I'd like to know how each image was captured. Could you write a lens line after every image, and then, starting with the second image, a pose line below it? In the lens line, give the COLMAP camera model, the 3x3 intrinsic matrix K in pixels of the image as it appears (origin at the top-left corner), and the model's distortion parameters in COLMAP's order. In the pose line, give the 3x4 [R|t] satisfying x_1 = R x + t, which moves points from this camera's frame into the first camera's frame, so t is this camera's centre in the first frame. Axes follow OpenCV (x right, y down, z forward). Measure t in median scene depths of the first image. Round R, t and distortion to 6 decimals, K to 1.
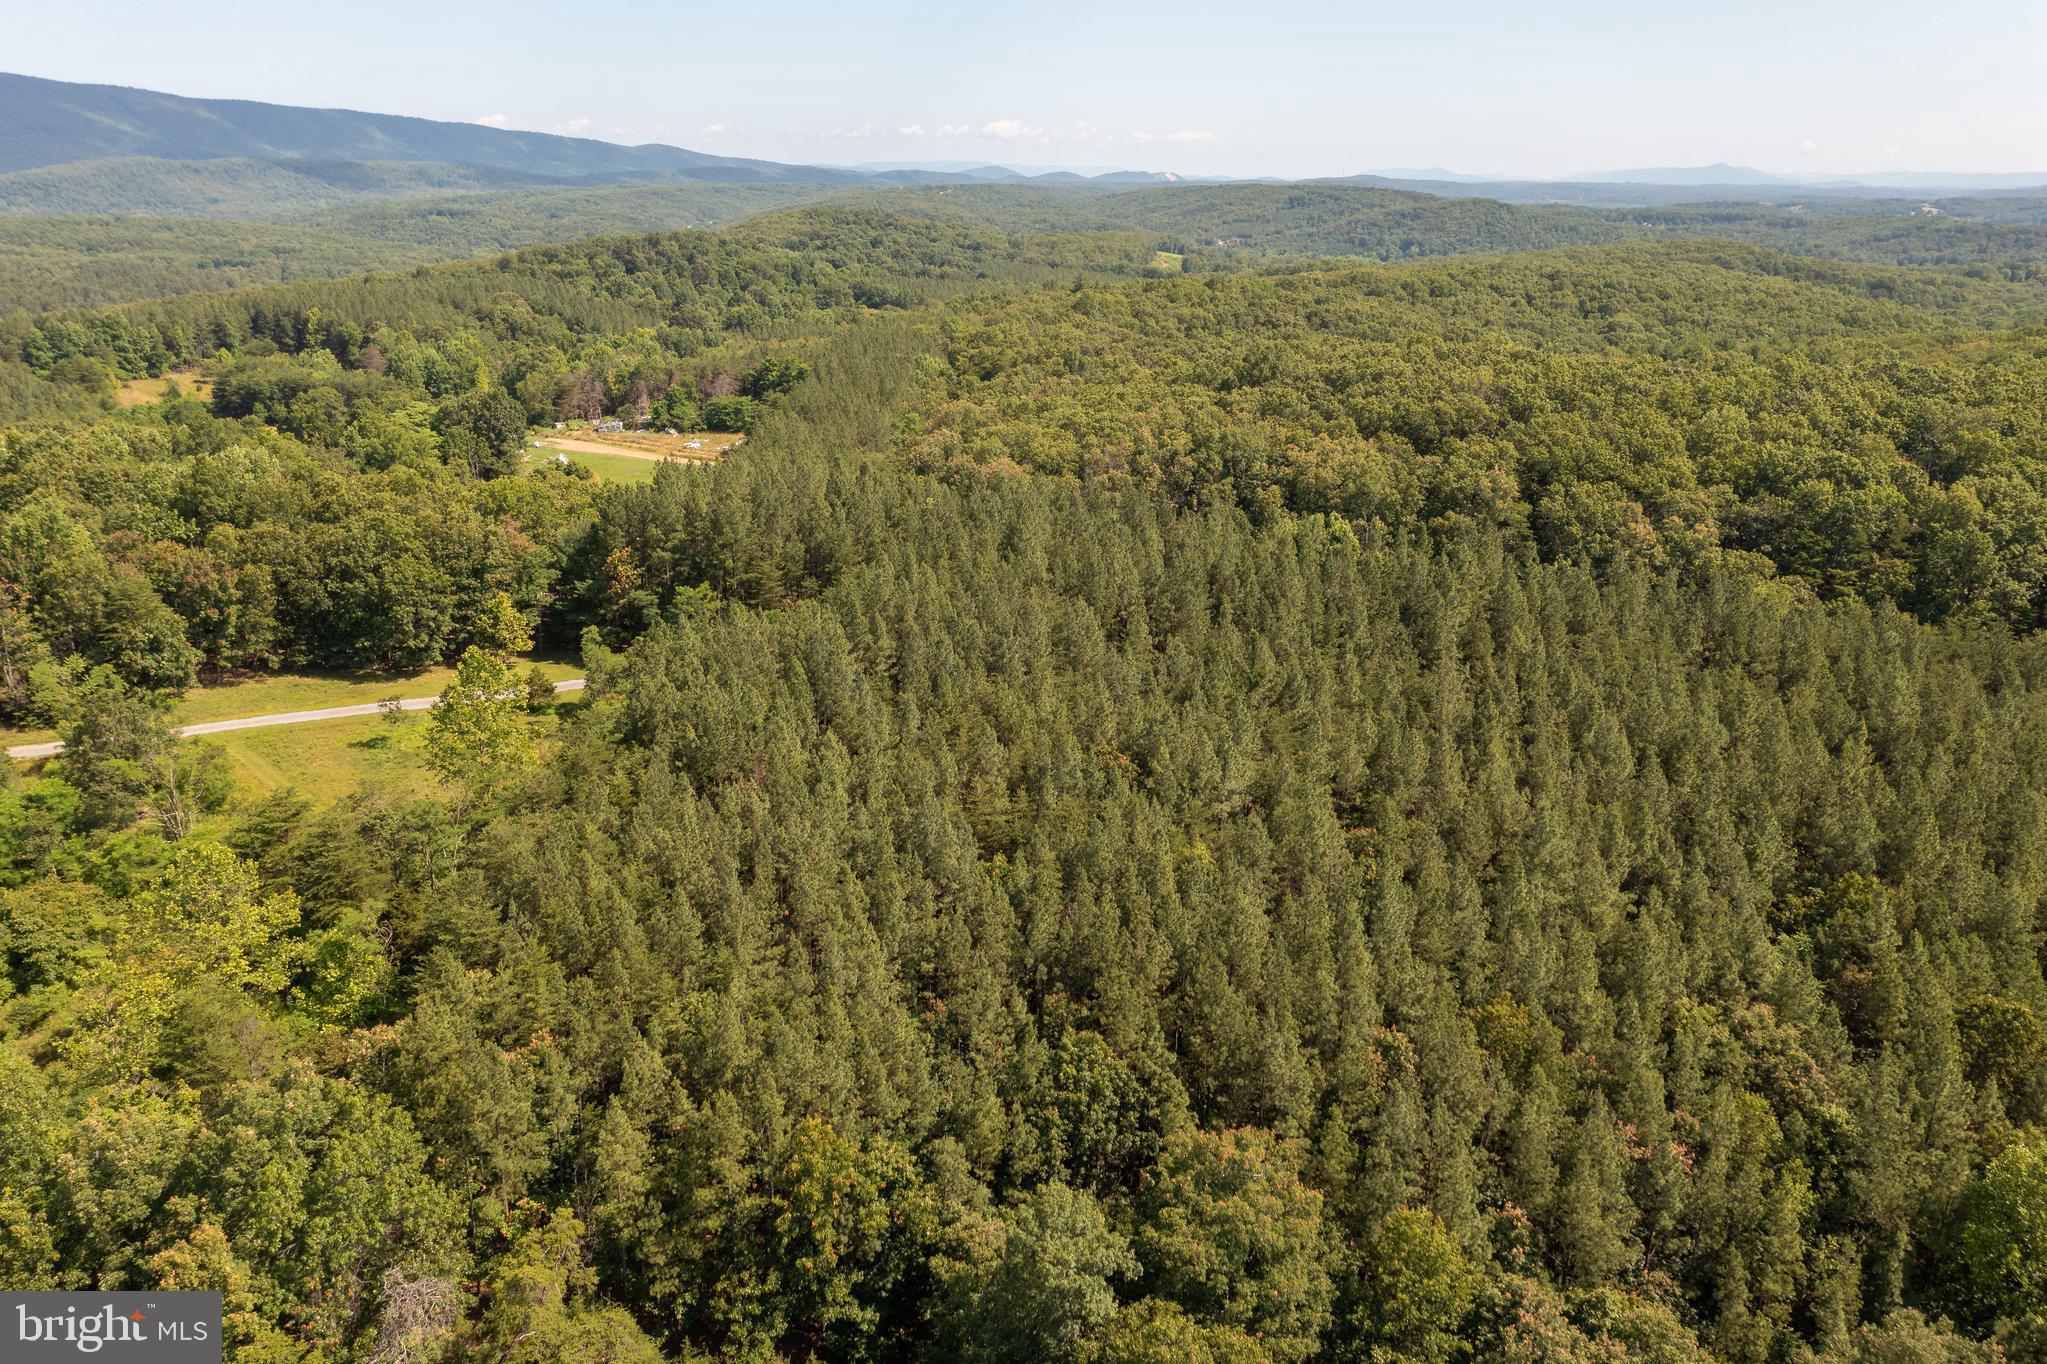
lens RADIAL K [[1618.6, 0, 1023.5], [0, 1618.6, 682.0], [0, 0, 1]] dist [-0.027918, 0.022468]
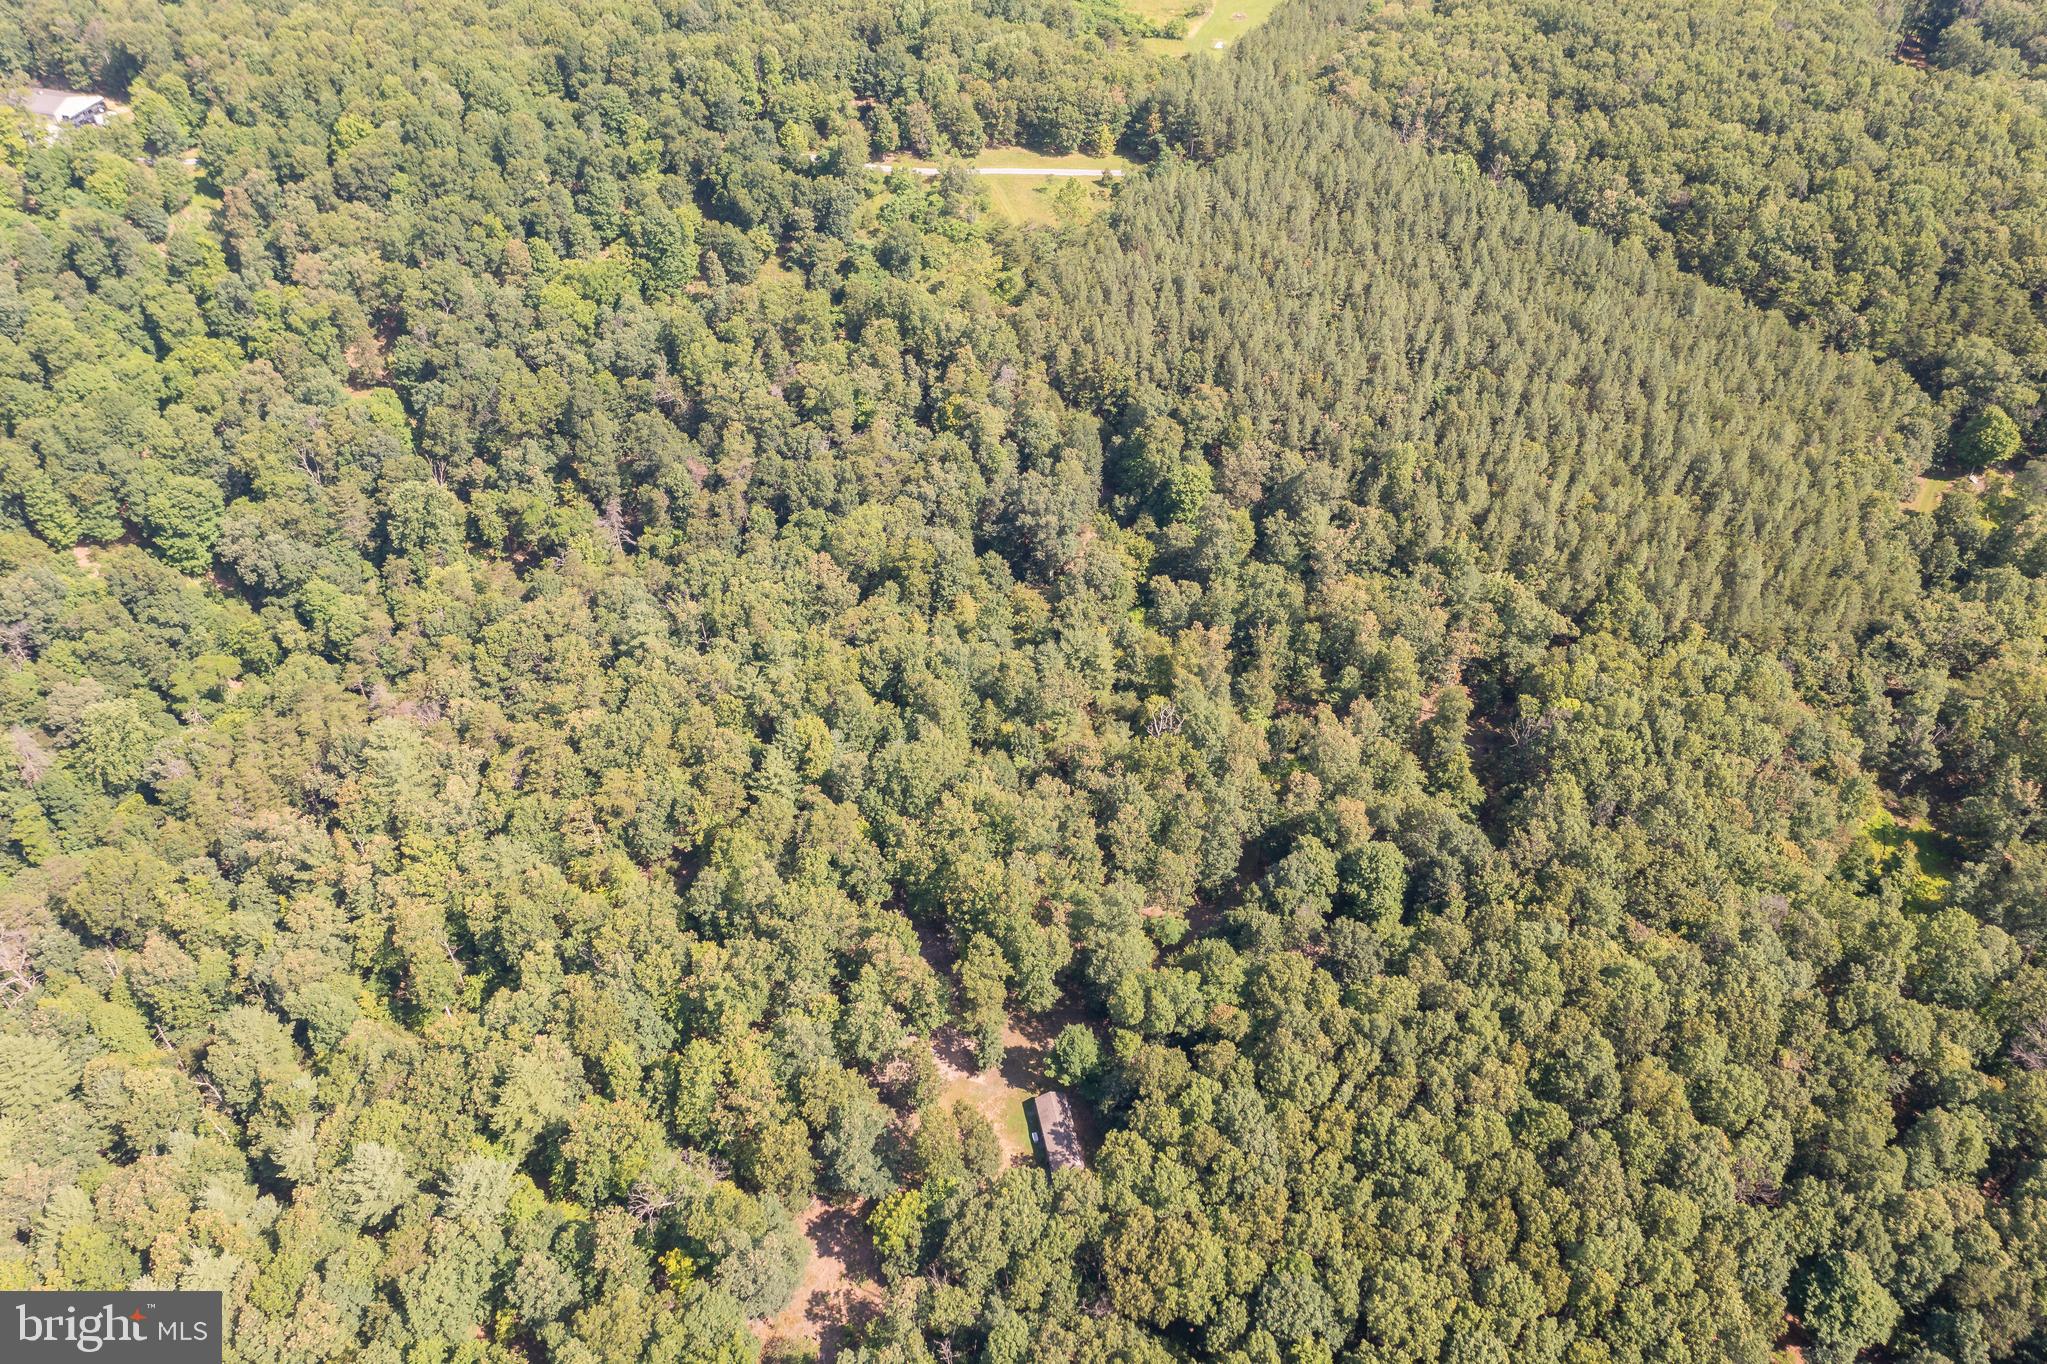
lens RADIAL K [[1618.6, 0, 1023.5], [0, 1618.6, 682.0], [0, 0, 1]] dist [-0.027918, 0.022468]
pose [[0.888016, 0.304047, -0.344938, 1.173625], [-0.130481, 0.885963, 0.445022, -0.684263], [0.440910, -0.350179, 0.826422, -2.383933]]
